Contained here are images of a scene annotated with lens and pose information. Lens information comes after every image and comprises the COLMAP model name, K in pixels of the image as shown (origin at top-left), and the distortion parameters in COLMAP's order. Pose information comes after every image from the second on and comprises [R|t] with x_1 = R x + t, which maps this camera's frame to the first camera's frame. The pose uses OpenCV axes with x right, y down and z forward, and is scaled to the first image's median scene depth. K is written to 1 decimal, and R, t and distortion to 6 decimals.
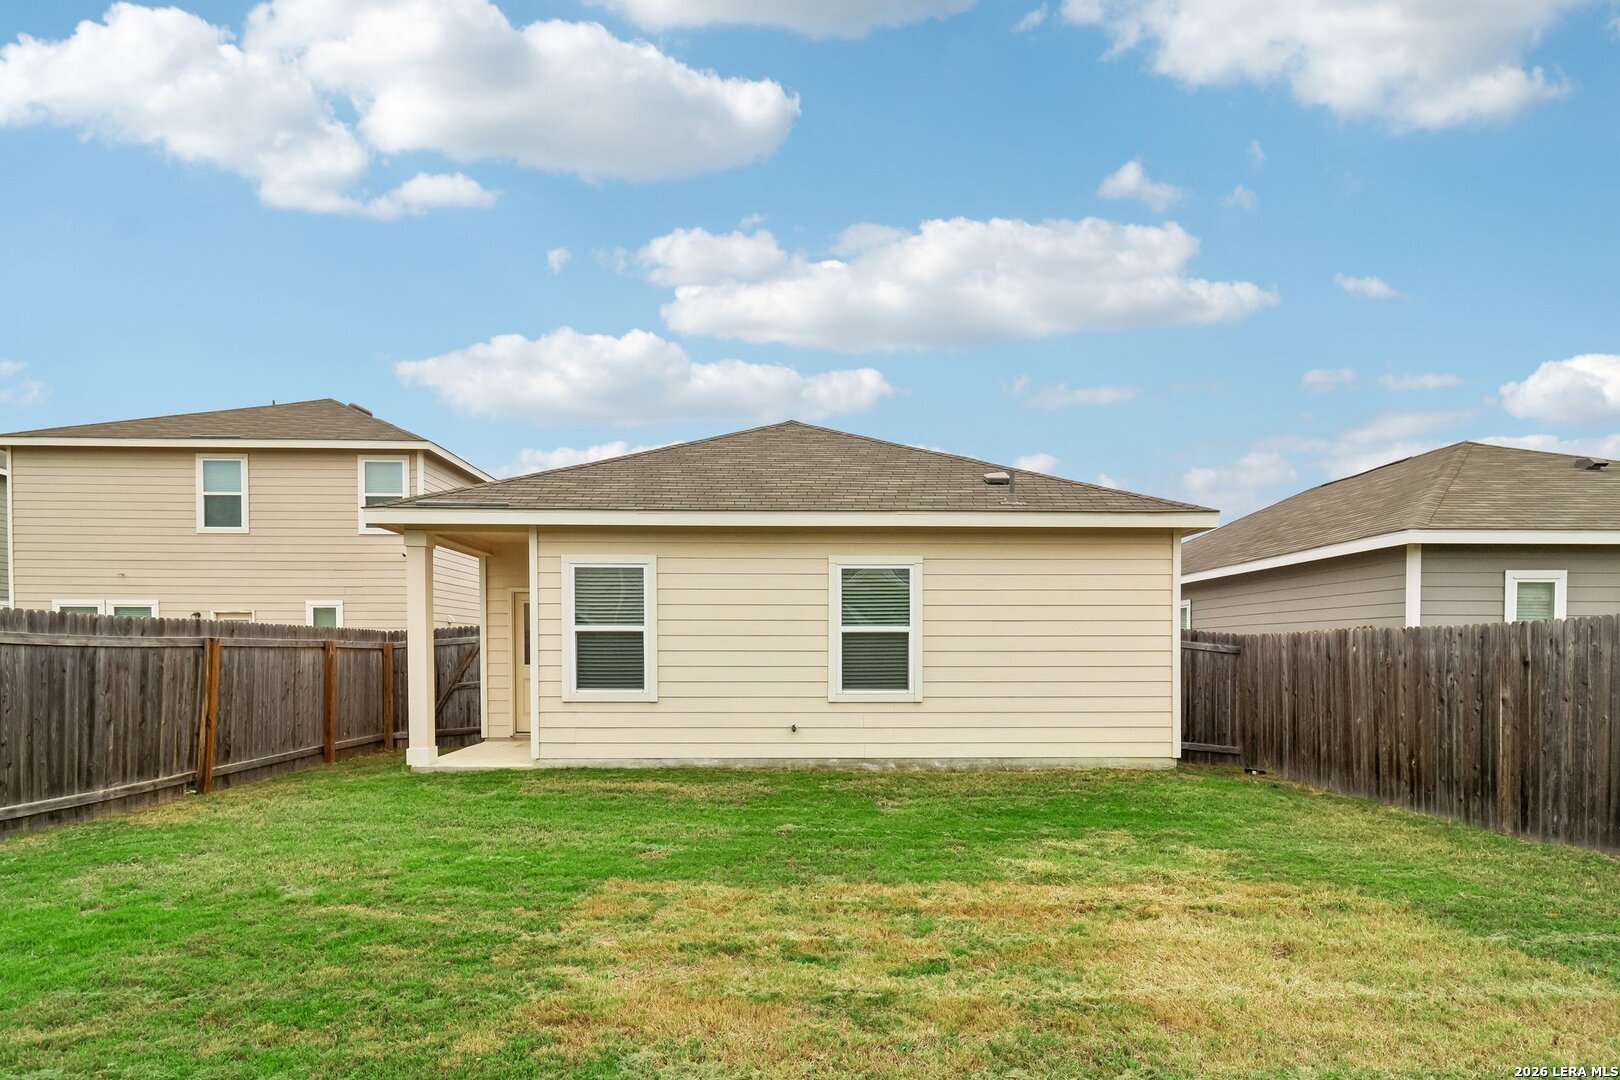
lens RADIAL K [[782.4, 0, 809.7], [0, 782.4, 661.5], [0, 0, 1]] dist [0.005322, 0.000679]
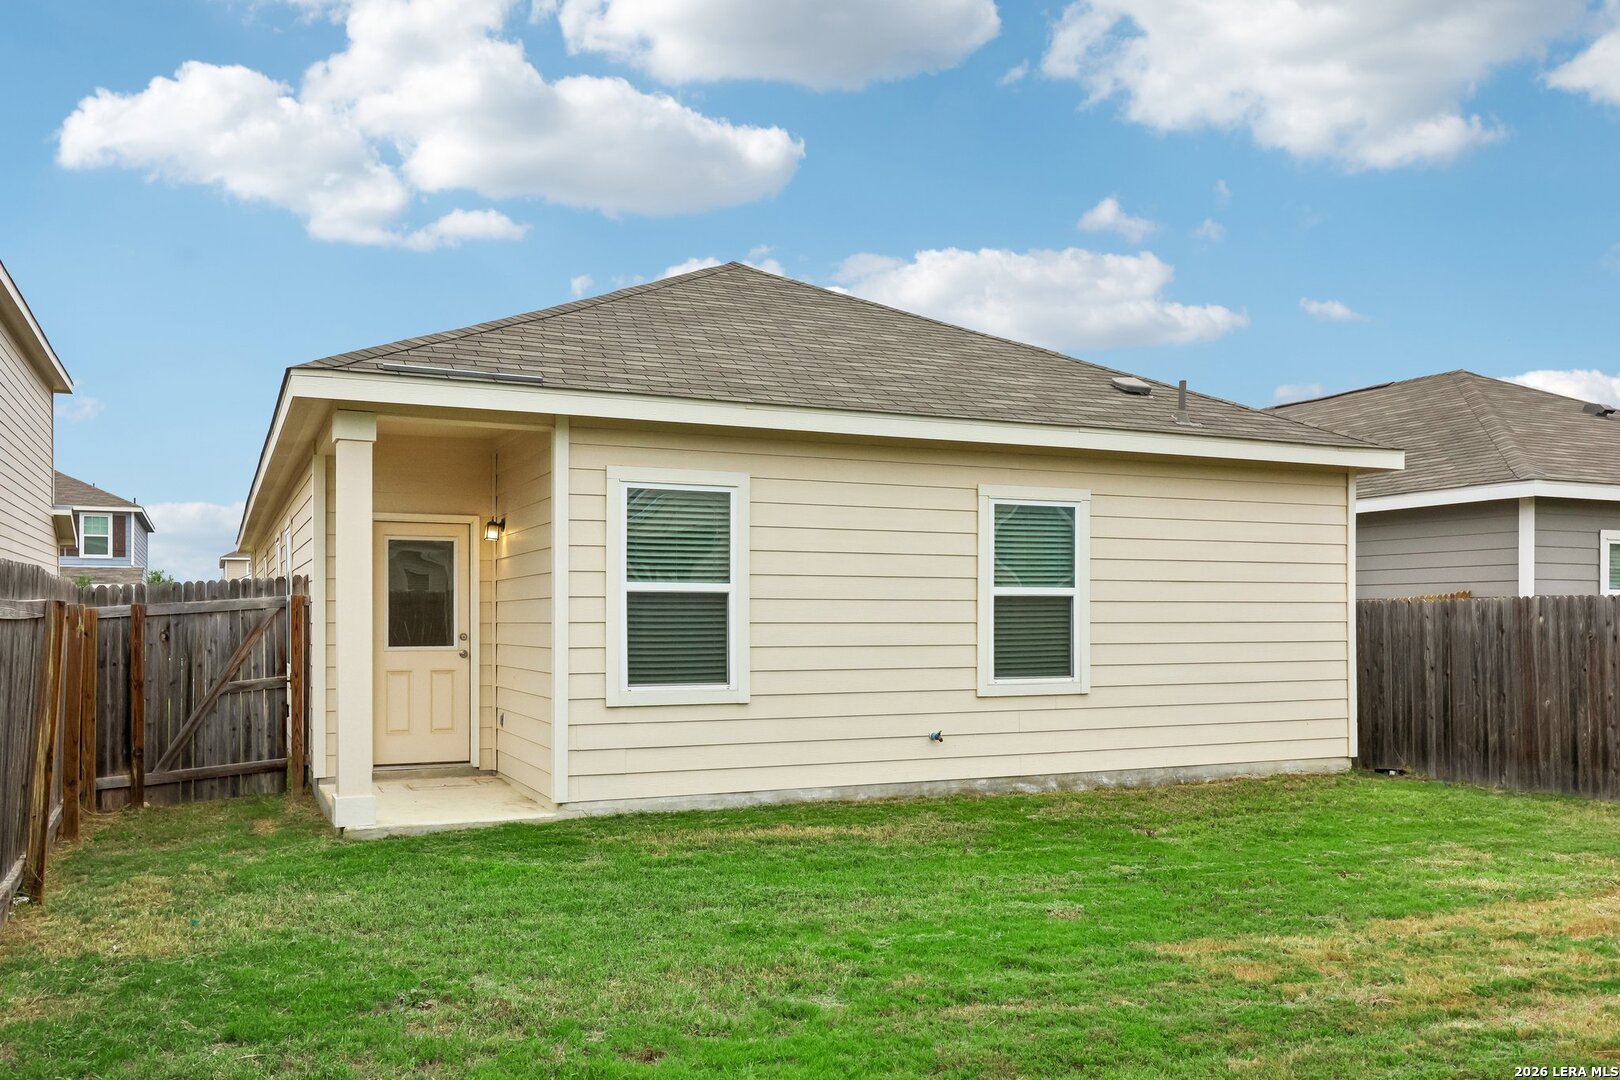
lens RADIAL K [[1309.5, 0, 809.7], [0, 1309.5, 616.0], [0, 0, 1]] dist [0.003955, 0.005271]
pose [[0.919176, 0.000465, 0.393847, -0.565997], [0.006452, 0.999847, -0.016240, -0.001688], [-0.393794, 0.017468, 0.919033, -0.001567]]
